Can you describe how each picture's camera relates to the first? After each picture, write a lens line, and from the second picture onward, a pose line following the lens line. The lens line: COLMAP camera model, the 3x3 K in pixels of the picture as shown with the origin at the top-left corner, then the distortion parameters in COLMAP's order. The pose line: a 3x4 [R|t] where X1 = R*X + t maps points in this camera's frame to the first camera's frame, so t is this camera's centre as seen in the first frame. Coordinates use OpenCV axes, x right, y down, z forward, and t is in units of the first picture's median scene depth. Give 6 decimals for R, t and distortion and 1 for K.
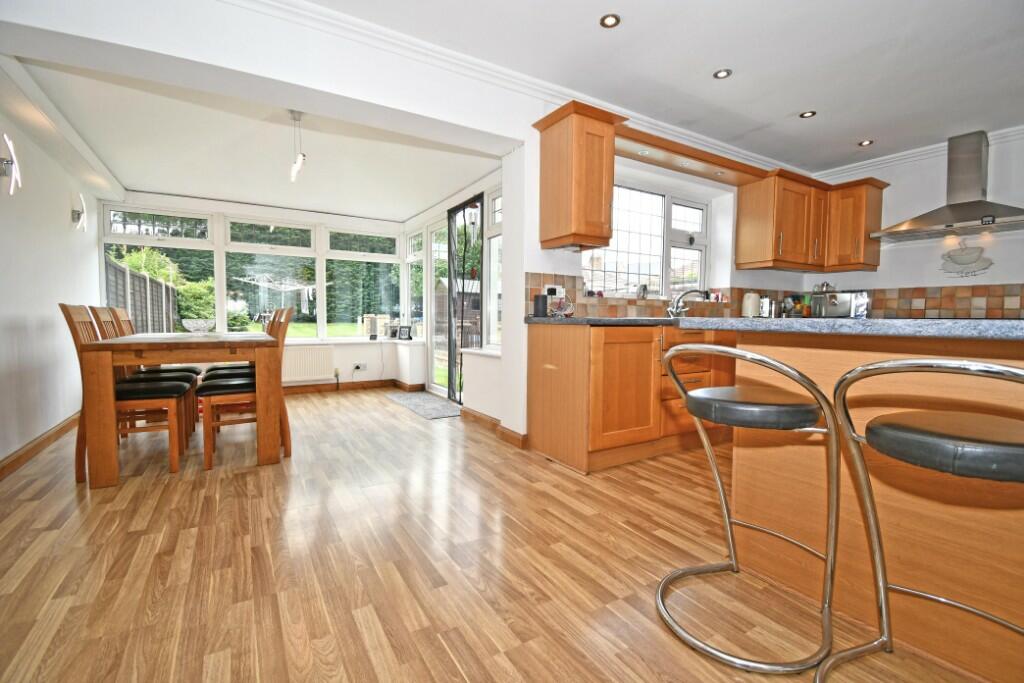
lens RADIAL K [[453.4, 0, 512.0], [0, 453.4, 341.5], [0, 0, 1]] dist [0.020995, -0.025333]
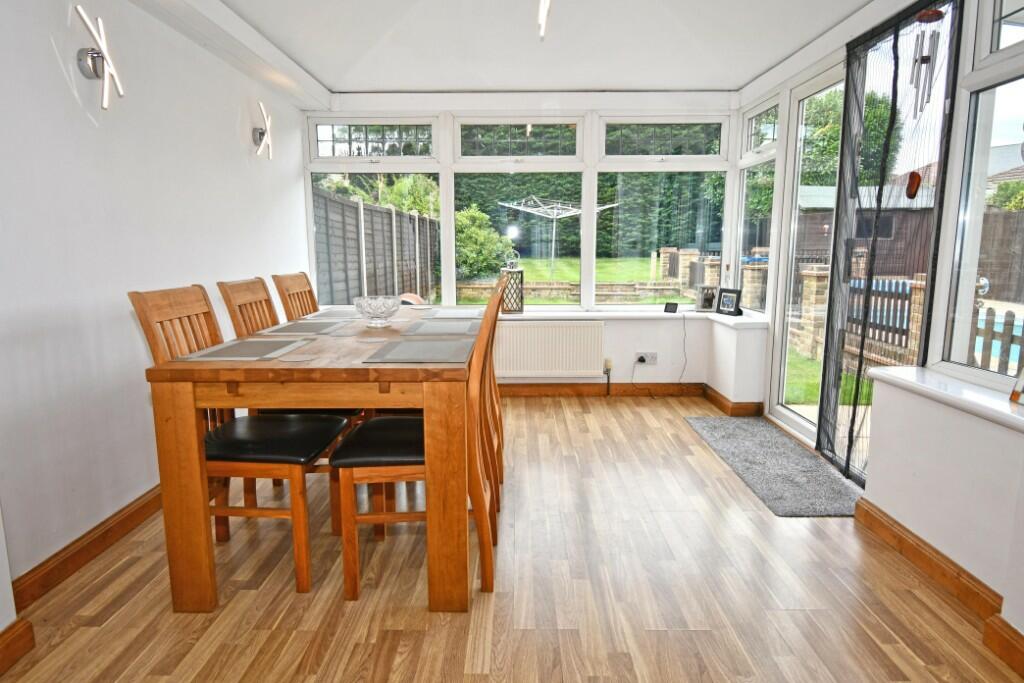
lens RADIAL K [[606.1, 0, 512.0], [0, 606.1, 341.5], [0, 0, 1]] dist [0.022861, -0.039370]
pose [[0.850334, 0.075194, -0.520844, -0.084604], [-0.018280, 0.993362, 0.113566, -0.055626], [0.525926, -0.087048, 0.846064, 0.279228]]
